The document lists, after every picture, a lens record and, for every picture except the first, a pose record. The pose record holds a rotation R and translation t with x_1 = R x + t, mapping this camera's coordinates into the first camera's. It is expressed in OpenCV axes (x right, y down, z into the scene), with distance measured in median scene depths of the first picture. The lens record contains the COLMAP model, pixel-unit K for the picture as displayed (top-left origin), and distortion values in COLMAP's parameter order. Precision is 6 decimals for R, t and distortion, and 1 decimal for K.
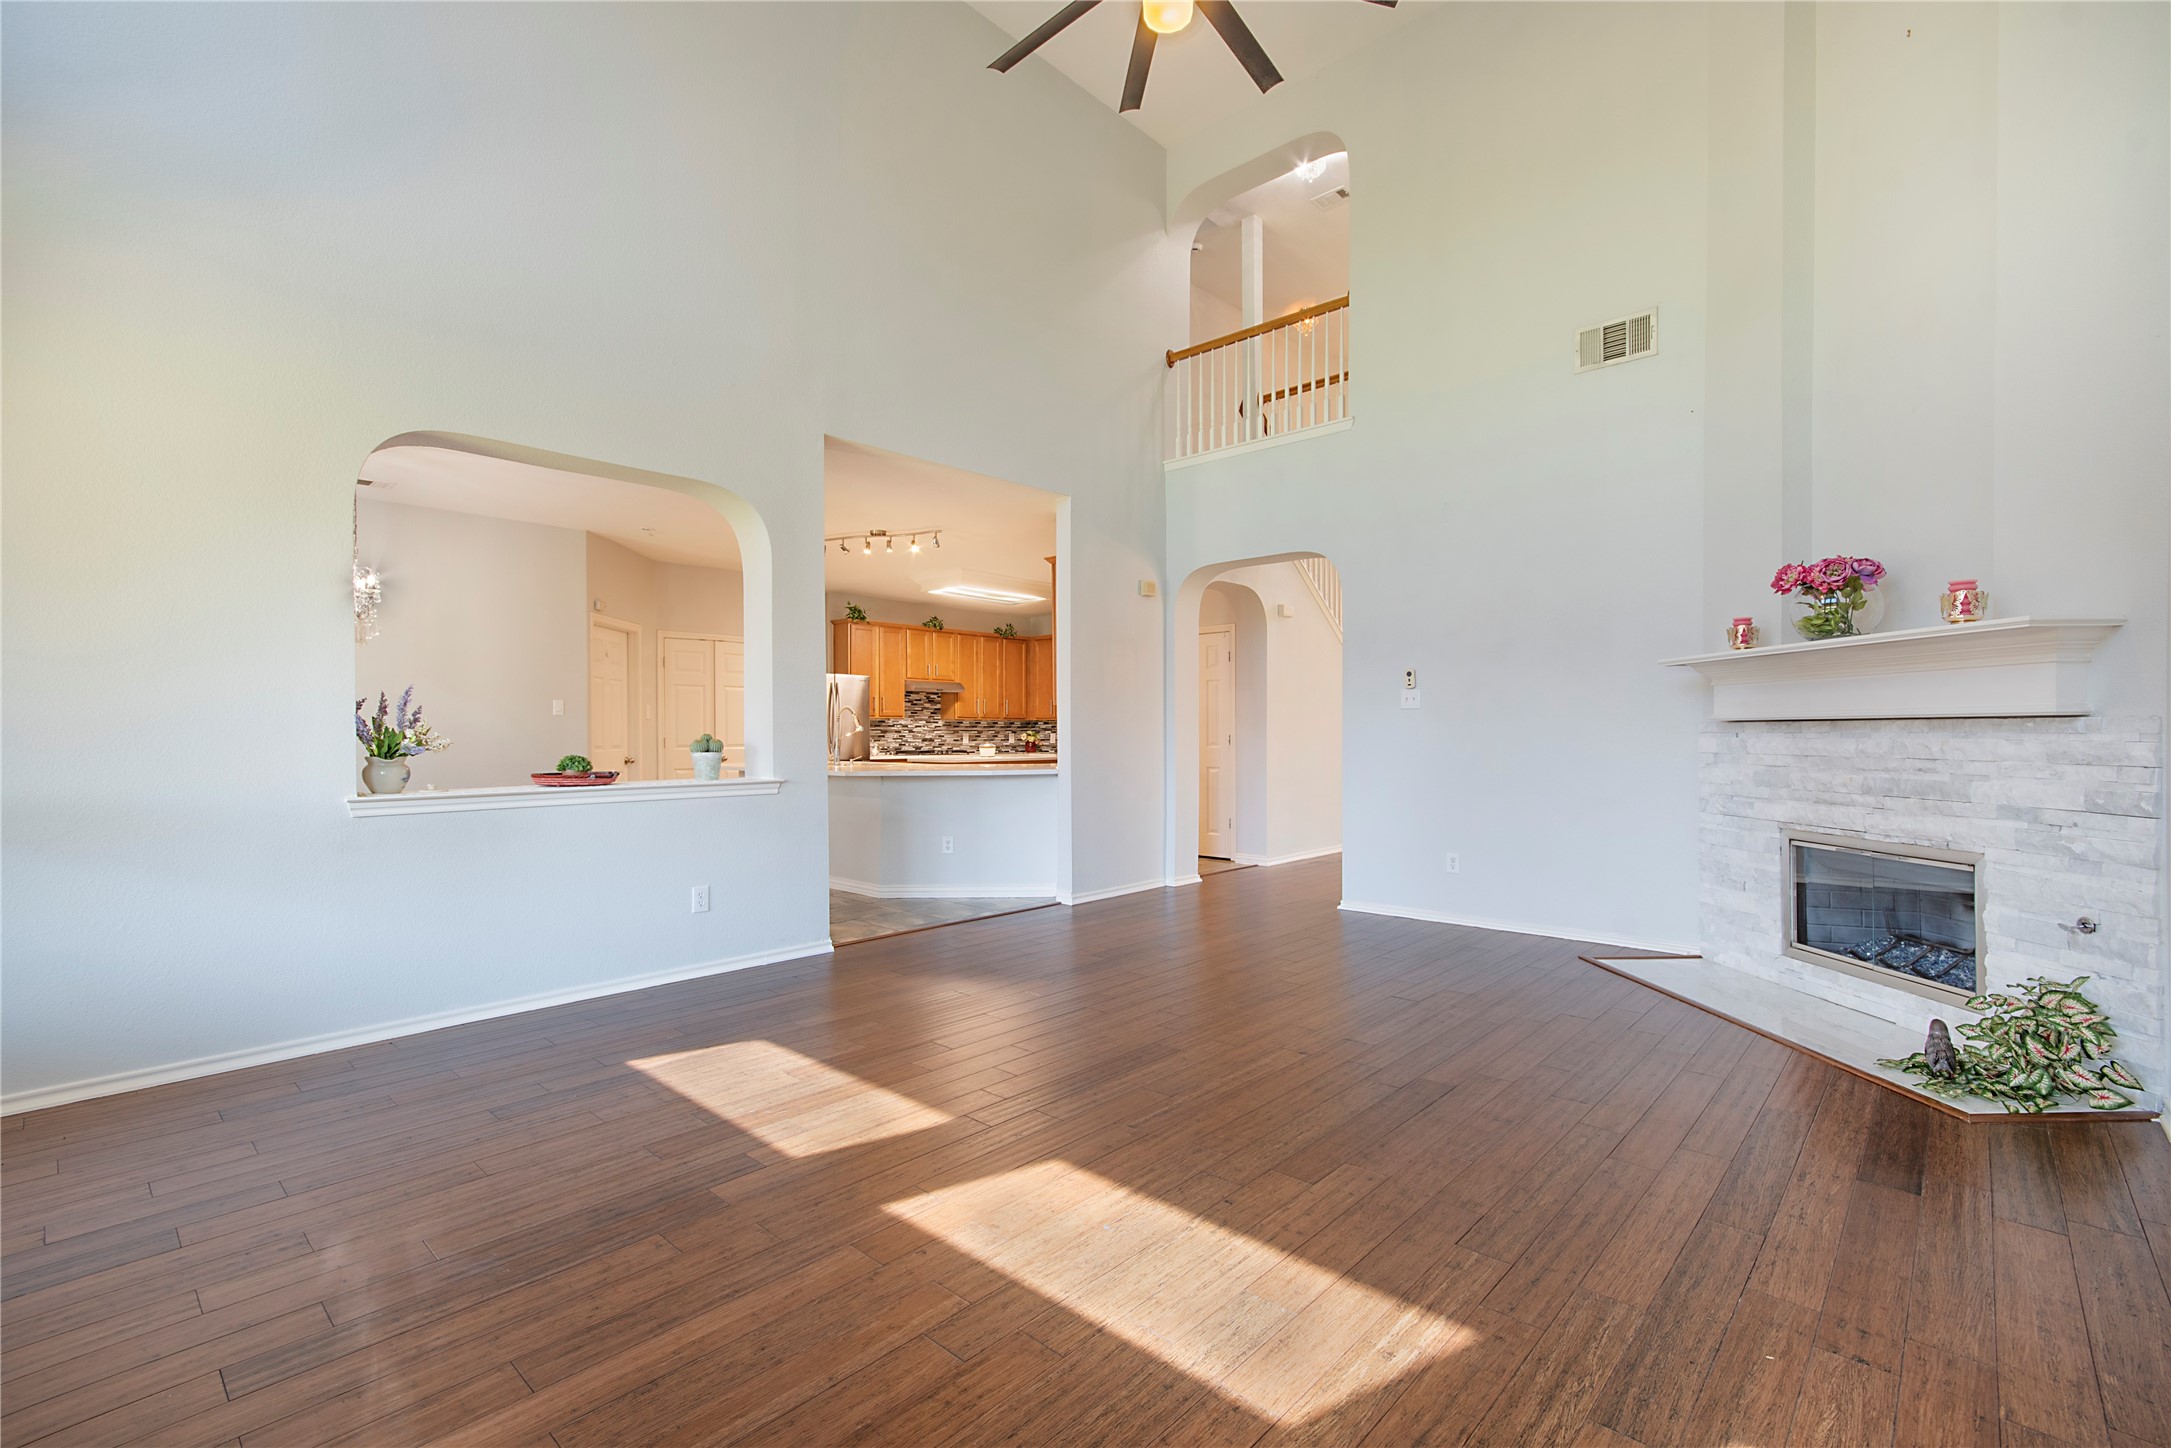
lens RADIAL K [[965.6, 0, 1085.5], [0, 965.6, 724.0], [0, 0, 1]] dist [0.003372, 0.000220]
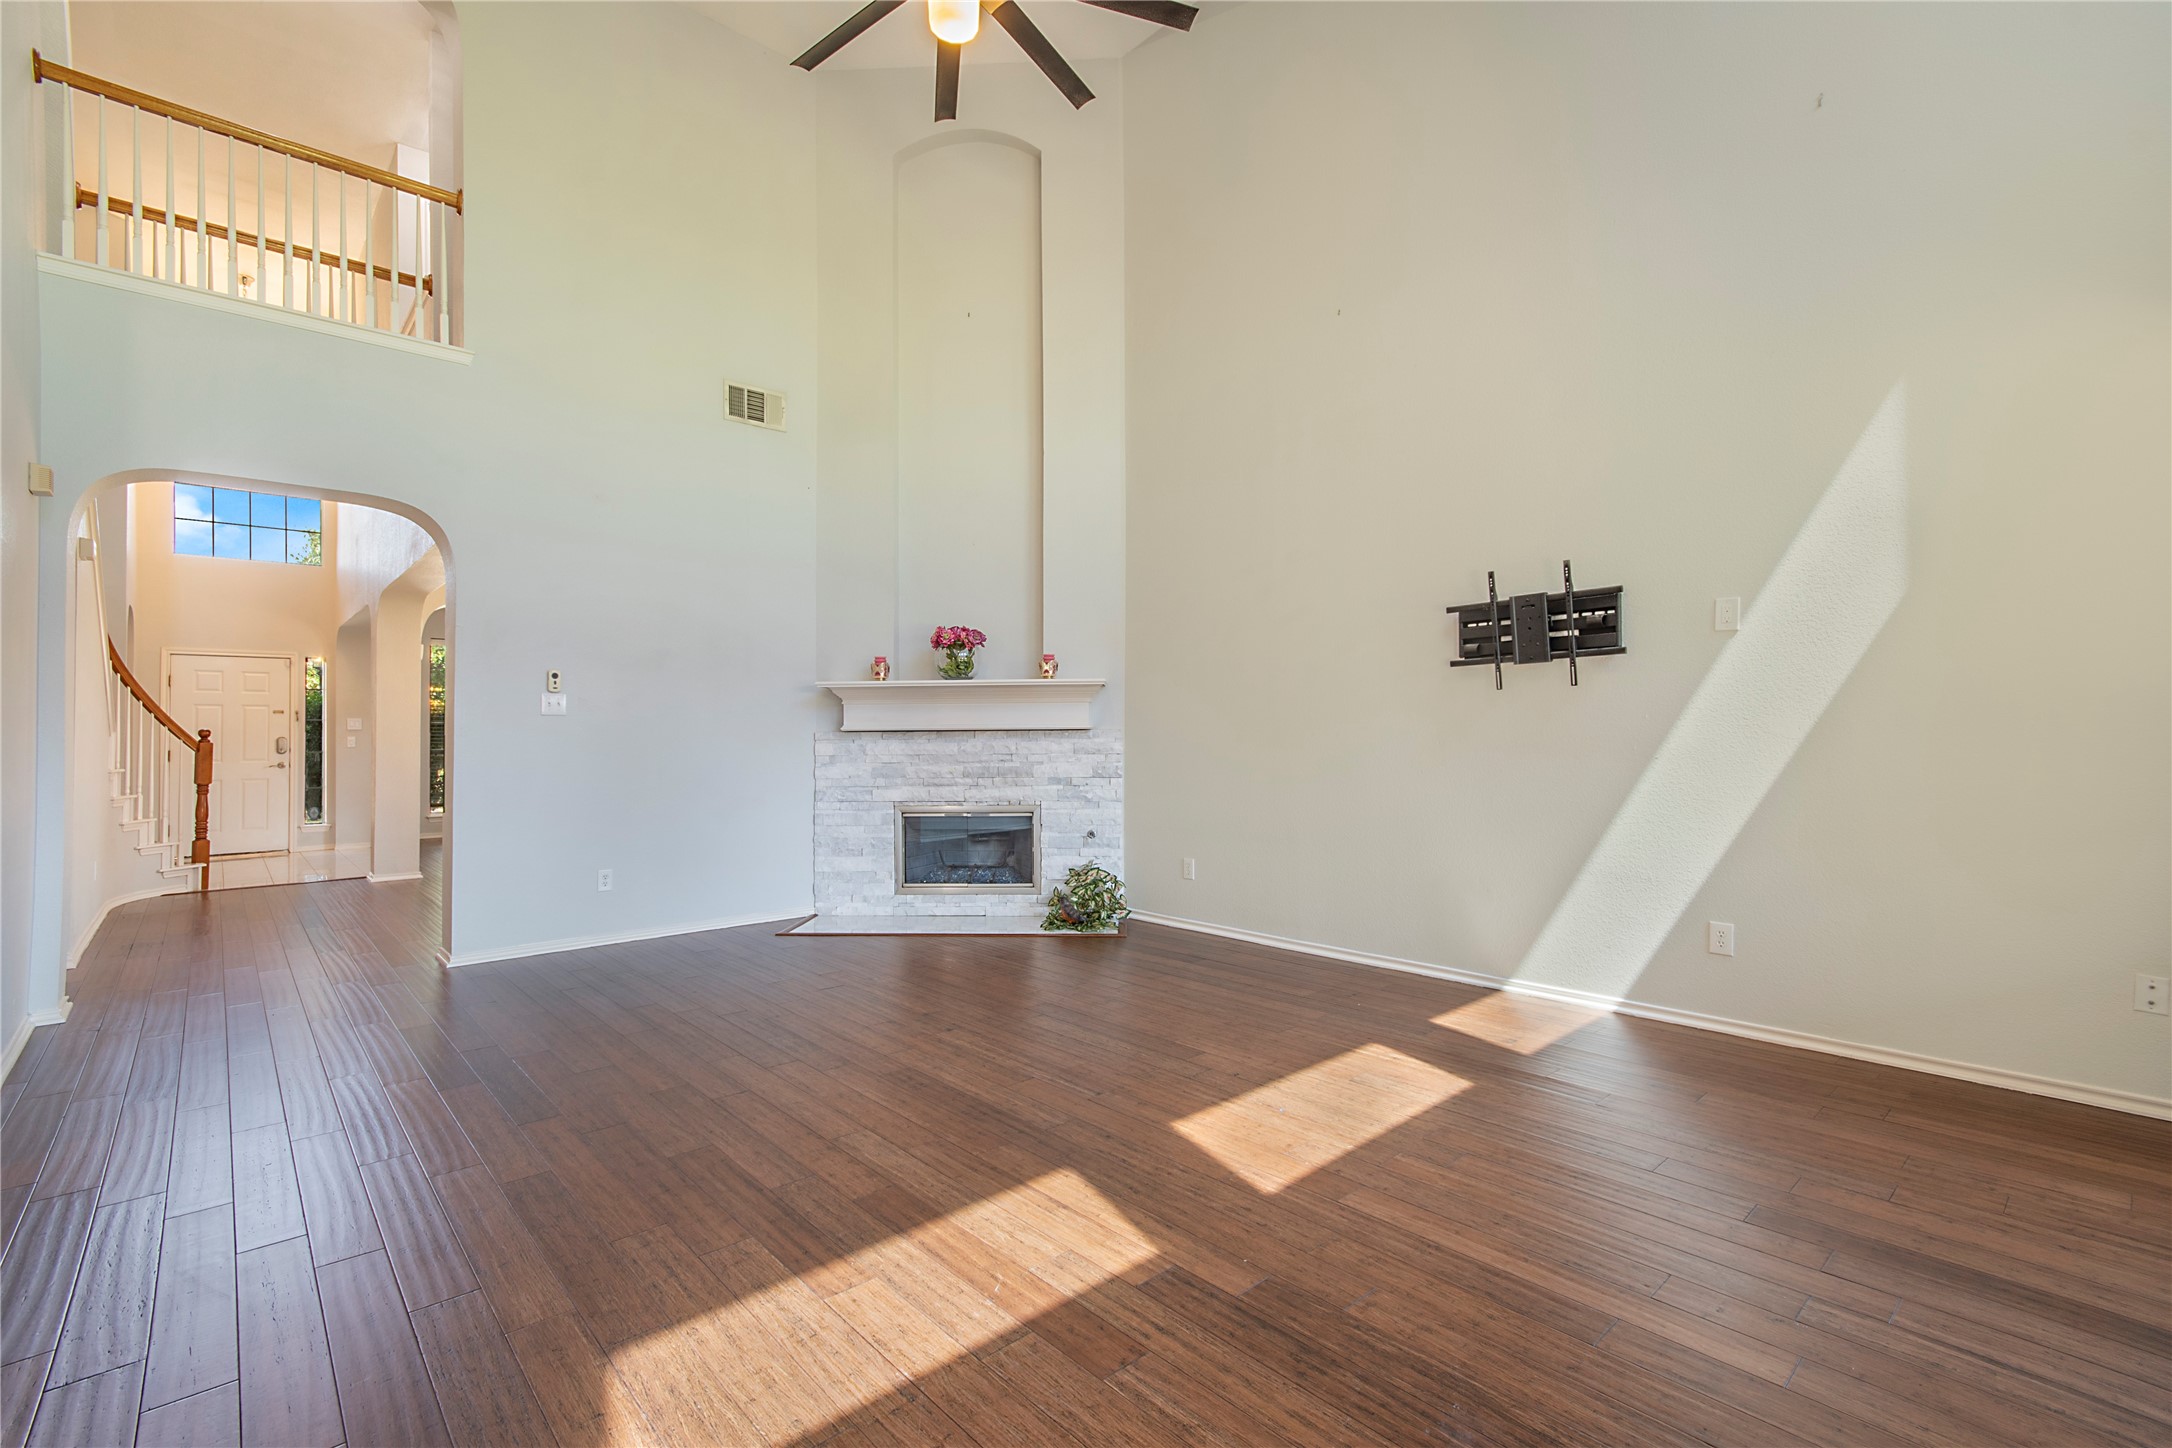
lens RADIAL K [[953.6, 0, 1086.0], [0, 953.6, 724.0], [0, 0, 1]] dist [0.003226, 0.000236]
pose [[0.094123, 0.017628, 0.995405, -0.836295], [-0.000379, 0.999844, -0.017670, 0.013580], [-0.995561, 0.001286, 0.094115, 0.737155]]
